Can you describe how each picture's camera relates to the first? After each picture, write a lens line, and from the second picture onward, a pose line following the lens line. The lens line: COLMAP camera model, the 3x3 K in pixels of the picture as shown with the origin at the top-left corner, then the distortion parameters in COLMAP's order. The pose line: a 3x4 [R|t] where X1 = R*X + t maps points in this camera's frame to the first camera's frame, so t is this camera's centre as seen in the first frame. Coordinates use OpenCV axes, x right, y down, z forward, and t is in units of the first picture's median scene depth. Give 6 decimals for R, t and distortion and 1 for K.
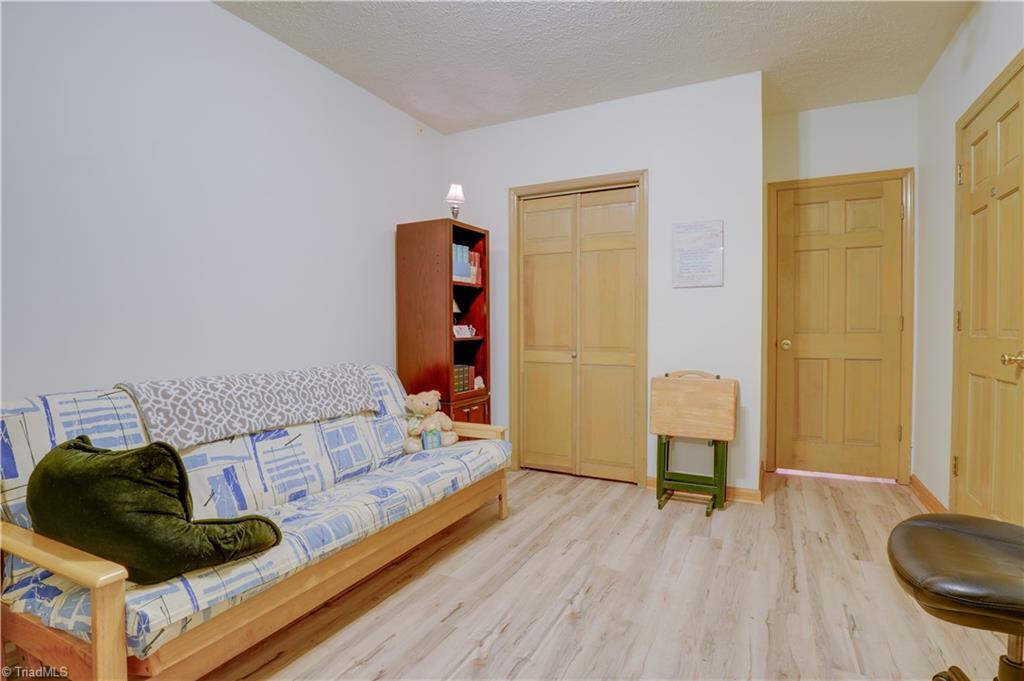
lens RADIAL K [[511.1, 0, 516.4], [0, 511.1, 341.1], [0, 0, 1]] dist [-0.036757, 0.002281]
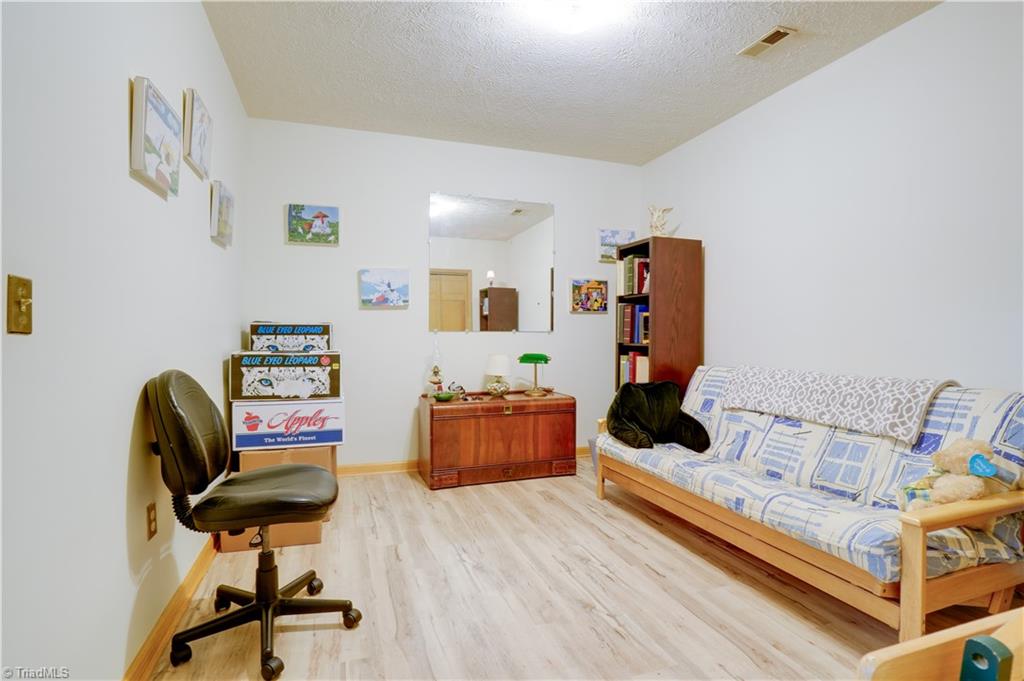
lens RADIAL K [[511.1, 0, 516.4], [0, 511.1, 341.1], [0, 0, 1]] dist [-0.036757, 0.002281]
pose [[-0.695165, 0.013194, -0.718729, 0.822173], [-0.014240, 0.999383, 0.032119, -0.036325], [0.718709, 0.032562, -0.694548, 1.356696]]
